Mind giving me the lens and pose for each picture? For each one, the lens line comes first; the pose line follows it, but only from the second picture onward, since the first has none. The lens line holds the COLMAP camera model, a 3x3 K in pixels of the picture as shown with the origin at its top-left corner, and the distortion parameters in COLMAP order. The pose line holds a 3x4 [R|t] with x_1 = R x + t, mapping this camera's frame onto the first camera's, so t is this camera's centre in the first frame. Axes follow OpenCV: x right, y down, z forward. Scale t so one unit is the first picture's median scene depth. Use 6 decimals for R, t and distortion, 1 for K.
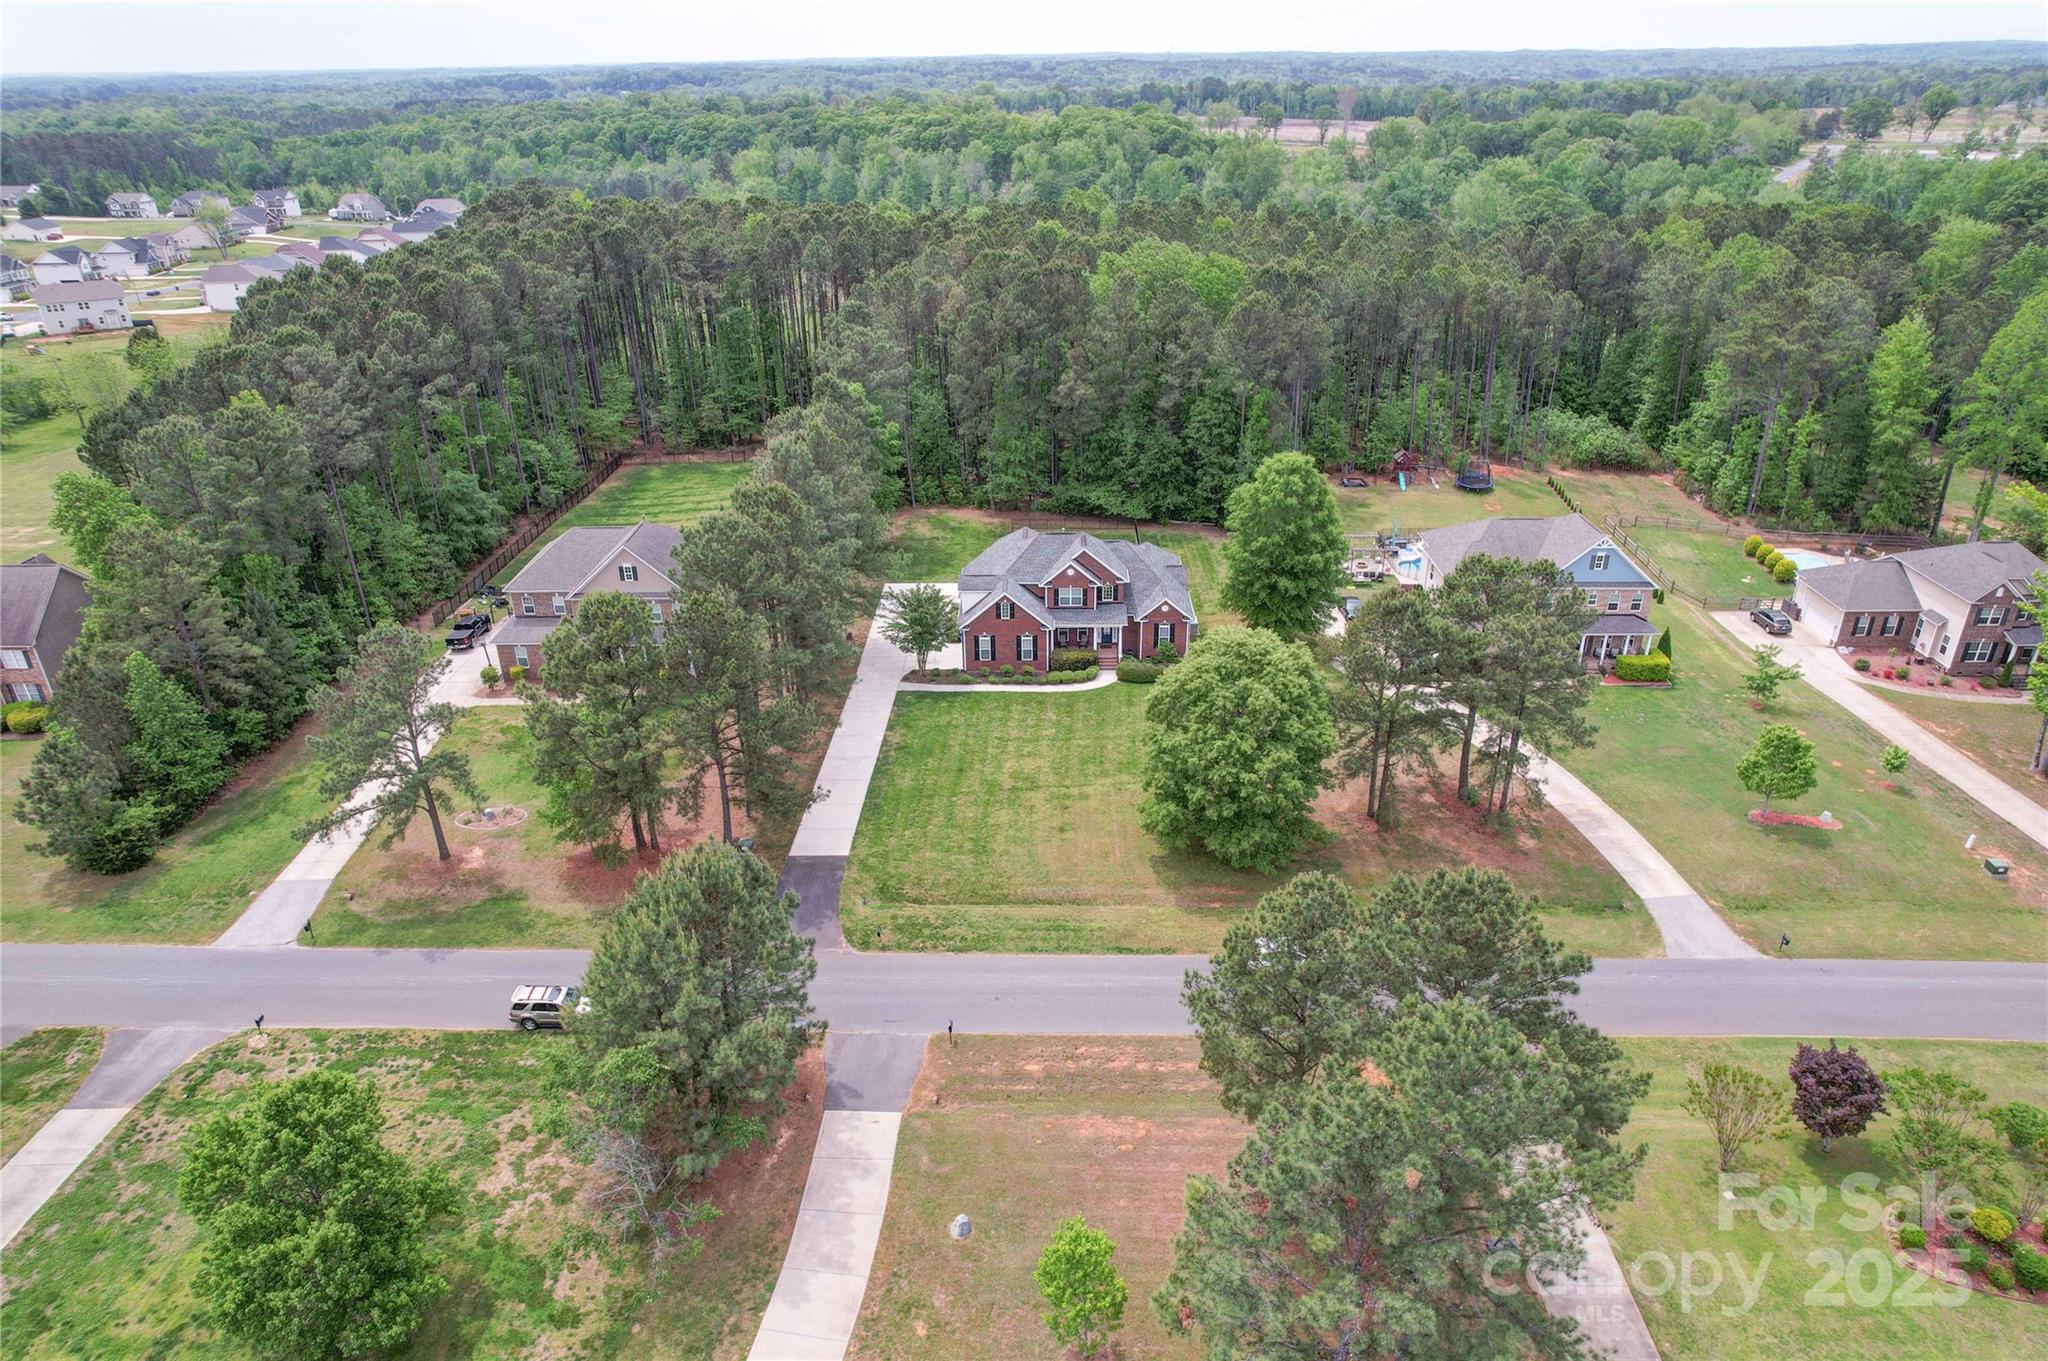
lens RADIAL K [[1294.4, 0, 1024.0], [0, 1294.4, 680.5], [0, 0, 1]] dist [-0.068920, 0.063086]
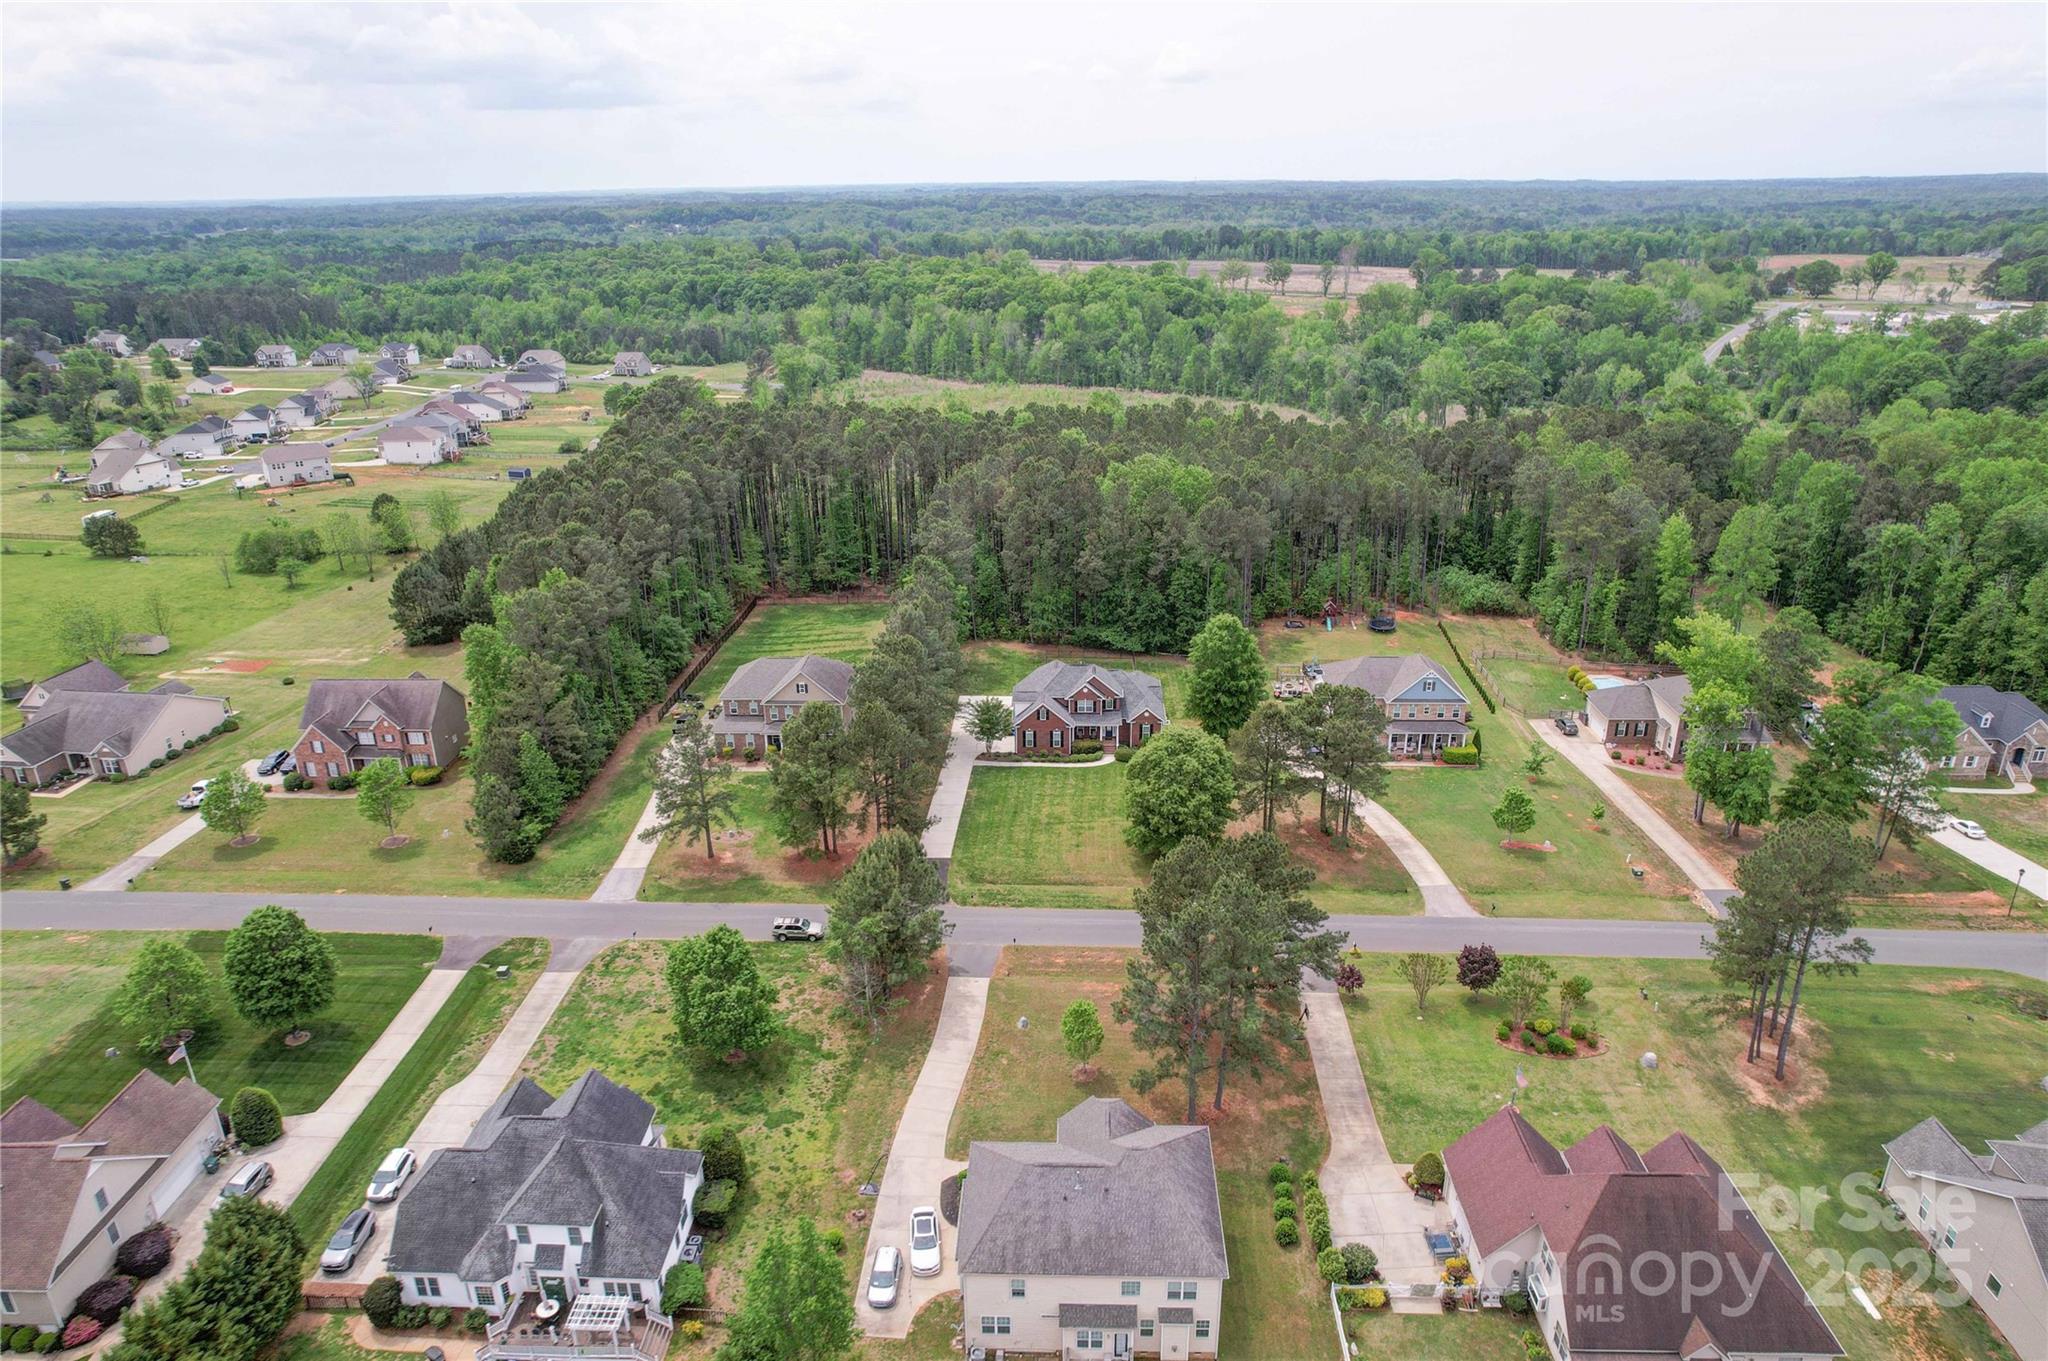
lens RADIAL K [[1294.4, 0, 1024.0], [0, 1294.4, 680.5], [0, 0, 1]] dist [-0.068920, 0.063086]
pose [[0.999757, 0.008707, -0.020271, -0.004761], [-0.010365, 0.996478, -0.083206, 0.026817], [0.019475, 0.083396, 0.996326, -0.428049]]
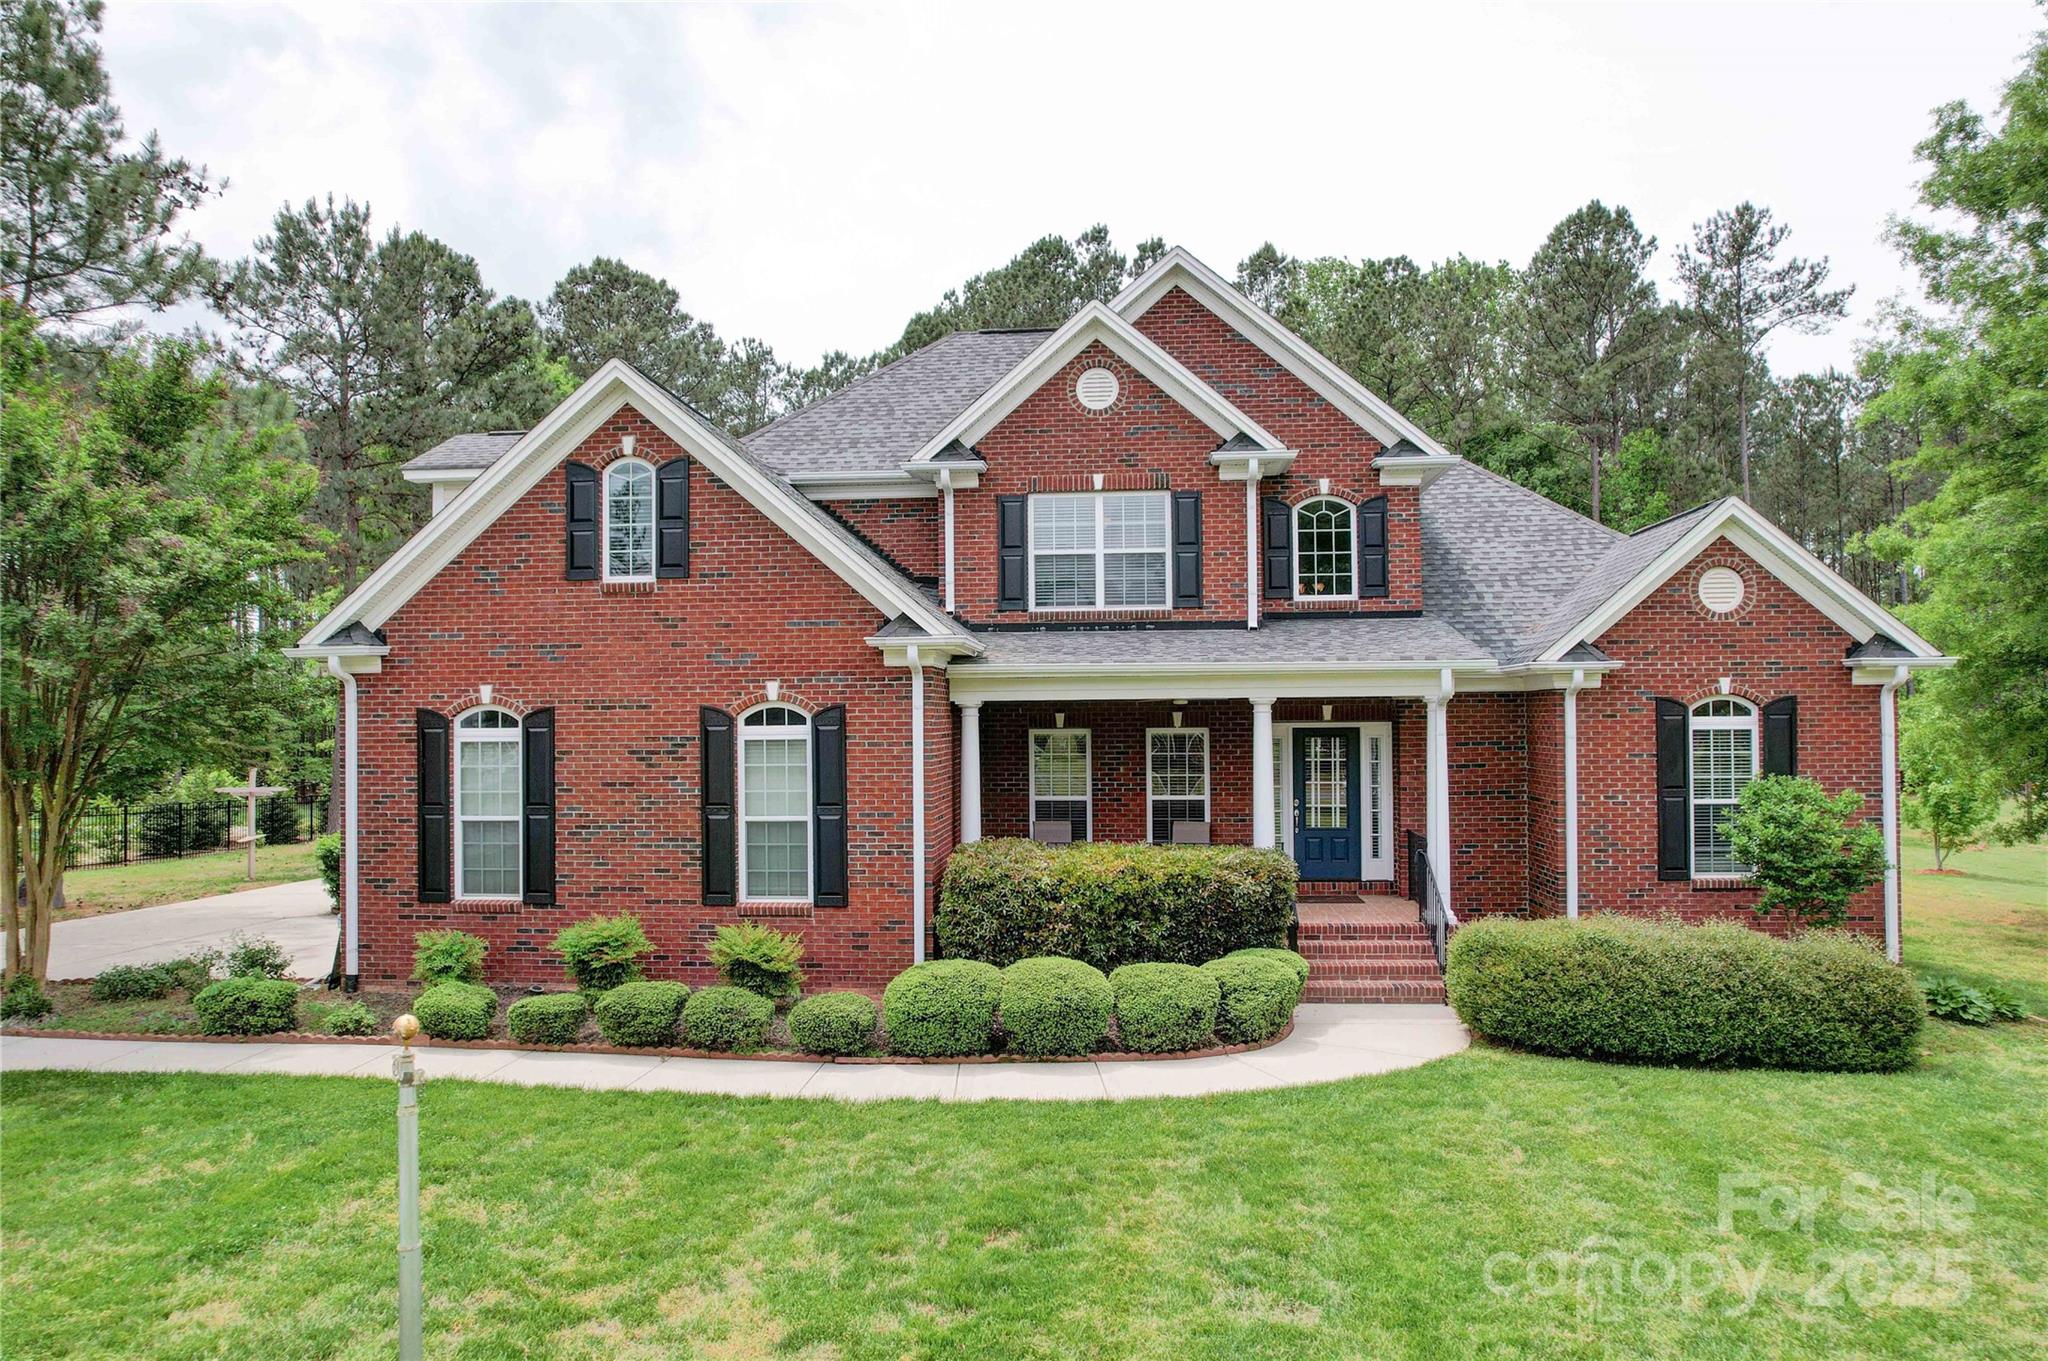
lens RADIAL K [[1294.4, 0, 1024.0], [0, 1294.4, 680.5], [0, 0, 1]] dist [-0.068920, 0.063086]
pose [[0.996539, -0.002318, -0.083091, 0.031791], [-0.034339, 0.898848, -0.436914, 0.017249], [0.075699, 0.438255, 0.895657, 0.684459]]
